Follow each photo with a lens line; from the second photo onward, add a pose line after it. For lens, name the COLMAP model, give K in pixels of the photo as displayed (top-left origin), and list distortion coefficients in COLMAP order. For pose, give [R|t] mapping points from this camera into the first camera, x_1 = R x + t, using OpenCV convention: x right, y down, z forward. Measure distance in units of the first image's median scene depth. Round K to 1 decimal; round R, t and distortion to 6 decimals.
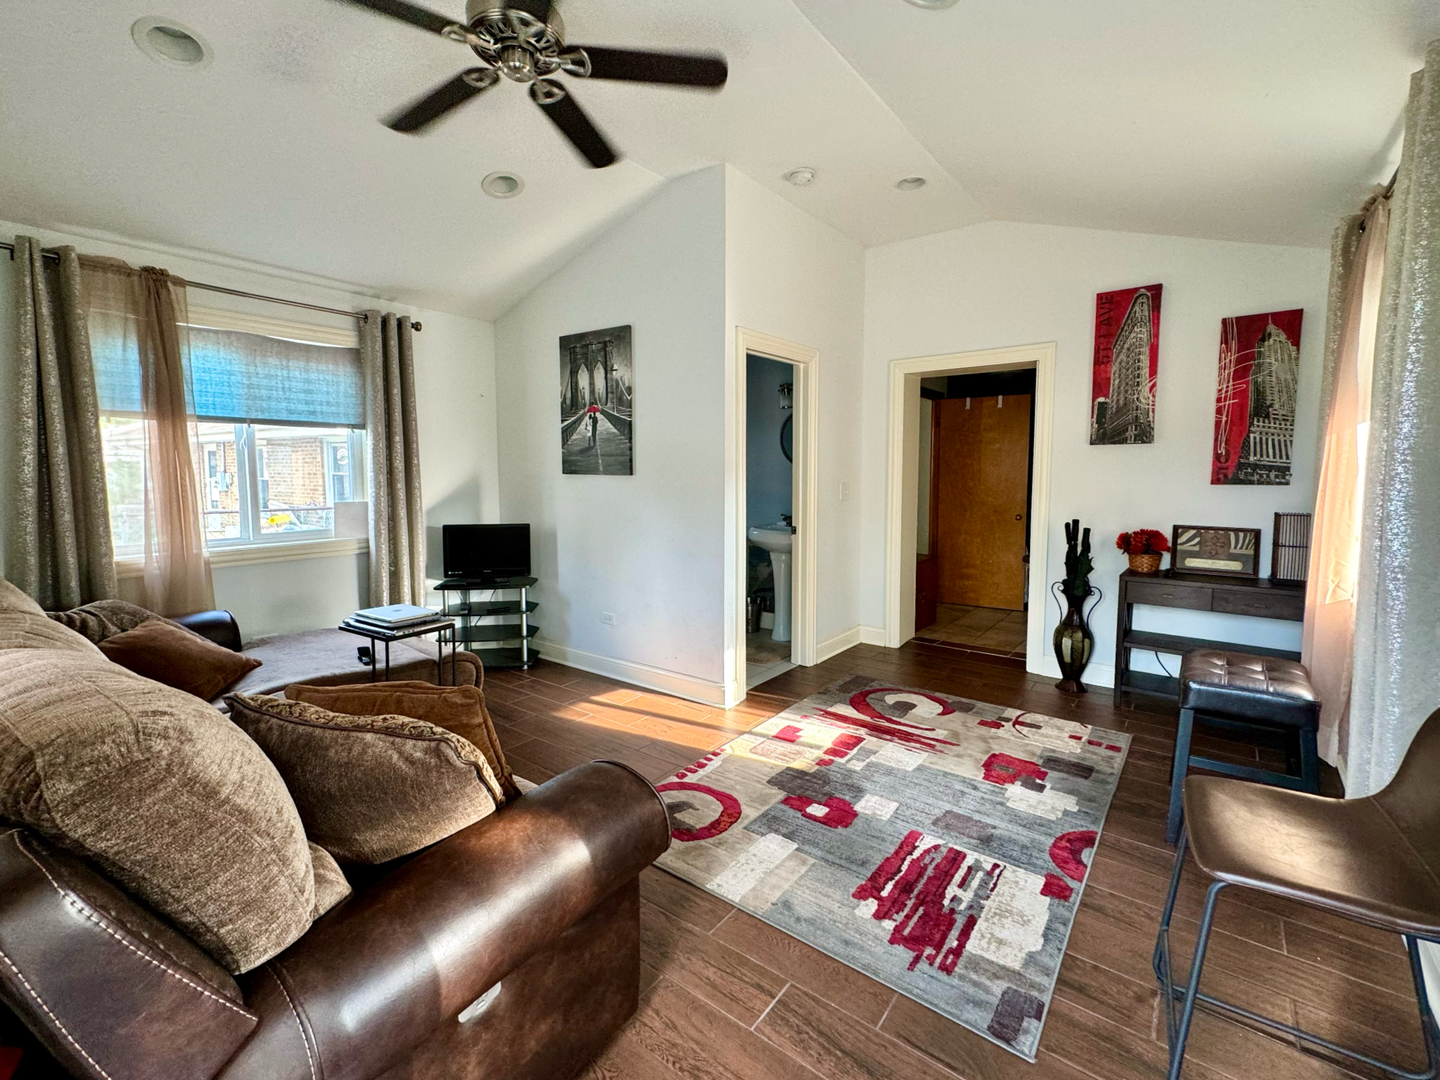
lens RADIAL K [[634.0, 0, 712.3], [0, 634.0, 531.2], [0, 0, 1]] dist [0.001785, 0.000364]
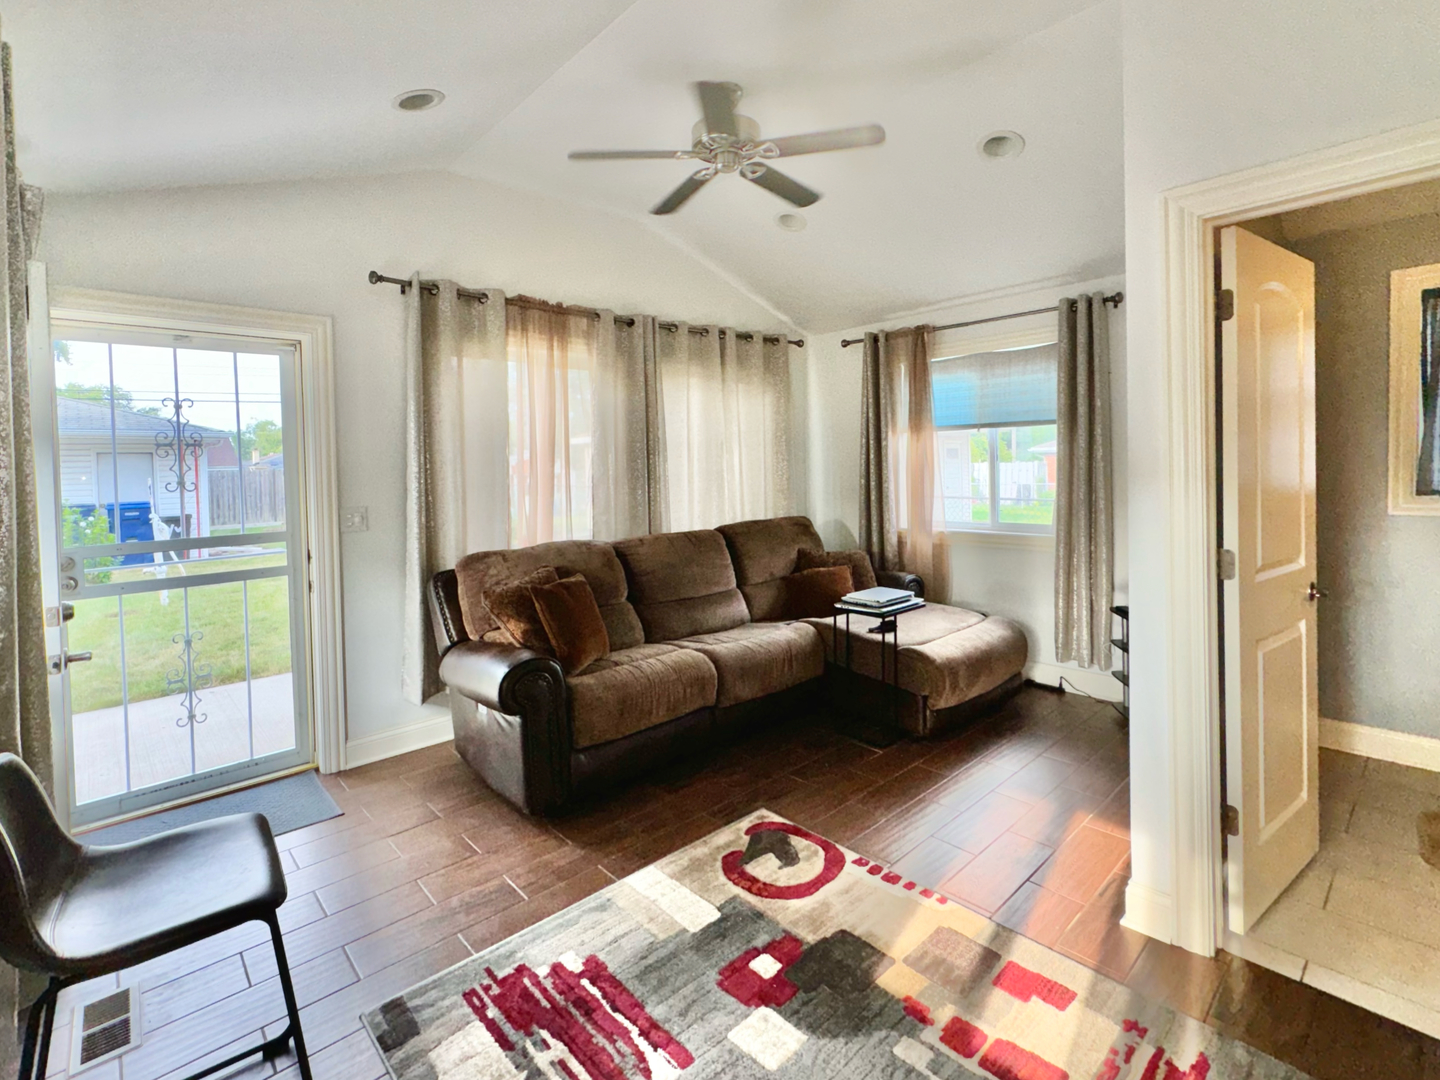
lens RADIAL K [[683.6, 0, 713.0], [0, 683.6, 540.8], [0, 0, 1]] dist [0.005571, 0.000038]
pose [[-0.172062, 0.120706, -0.977663, 1.057983], [-0.070573, 0.988404, 0.134453, -0.168826], [0.982555, 0.092131, -0.161548, 1.226078]]
